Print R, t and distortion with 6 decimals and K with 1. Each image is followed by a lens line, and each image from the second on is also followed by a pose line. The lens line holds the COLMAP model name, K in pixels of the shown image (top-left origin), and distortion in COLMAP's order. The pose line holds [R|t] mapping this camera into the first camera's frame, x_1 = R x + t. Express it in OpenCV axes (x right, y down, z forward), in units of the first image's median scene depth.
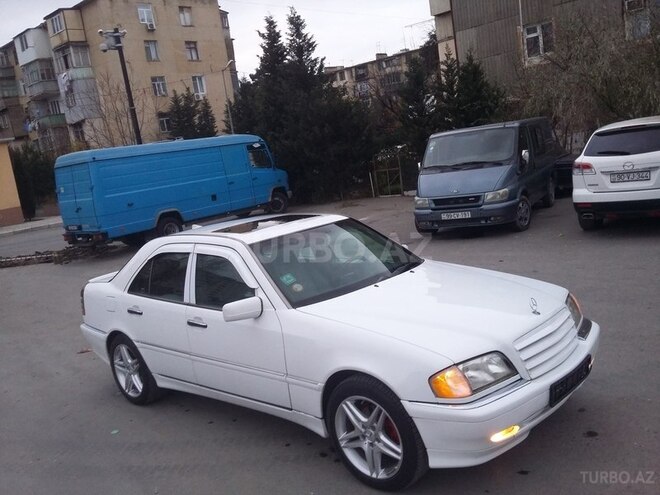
lens RADIAL K [[604.2, 0, 326.8], [0, 604.2, 249.4], [0, 0, 1]] dist [0.104055, -0.214178]
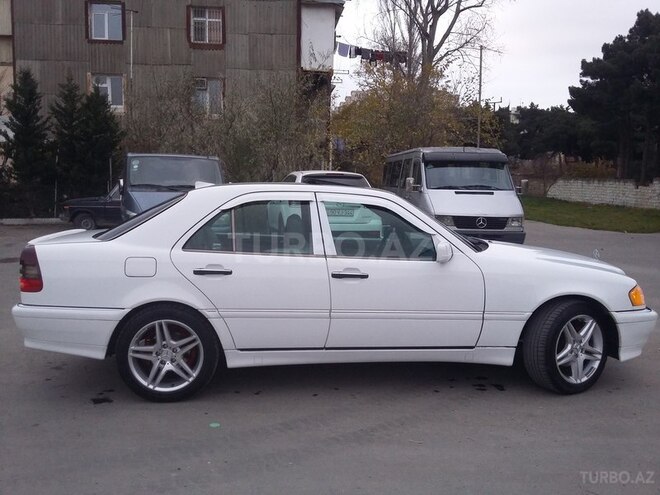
lens RADIAL K [[604.2, 0, 326.8], [0, 604.2, 249.4], [0, 0, 1]] dist [0.104055, -0.214178]
pose [[0.660713, 0.073223, 0.747059, -0.367165], [0.007747, 0.994513, -0.104328, 0.071529], [-0.750599, 0.074718, 0.656520, 0.170276]]
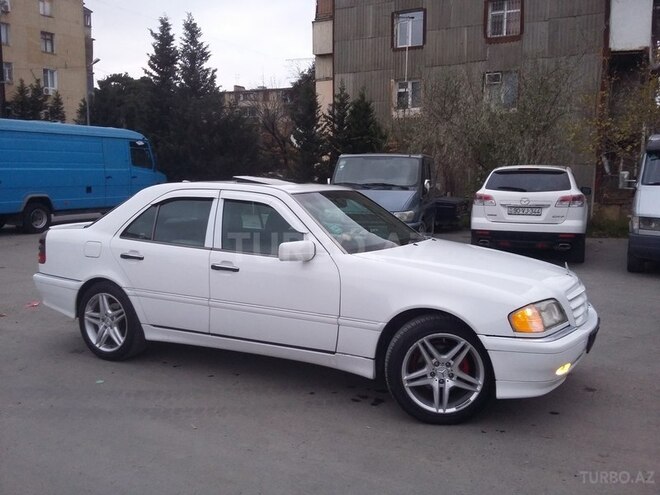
lens RADIAL K [[604.2, 0, 326.8], [0, 604.2, 249.4], [0, 0, 1]] dist [0.104055, -0.214178]
pose [[0.956182, 0.115924, 0.268847, -0.128432], [-0.100202, 0.992393, -0.071529, 0.058581], [-0.275093, 0.041456, 0.960523, 0.008220]]
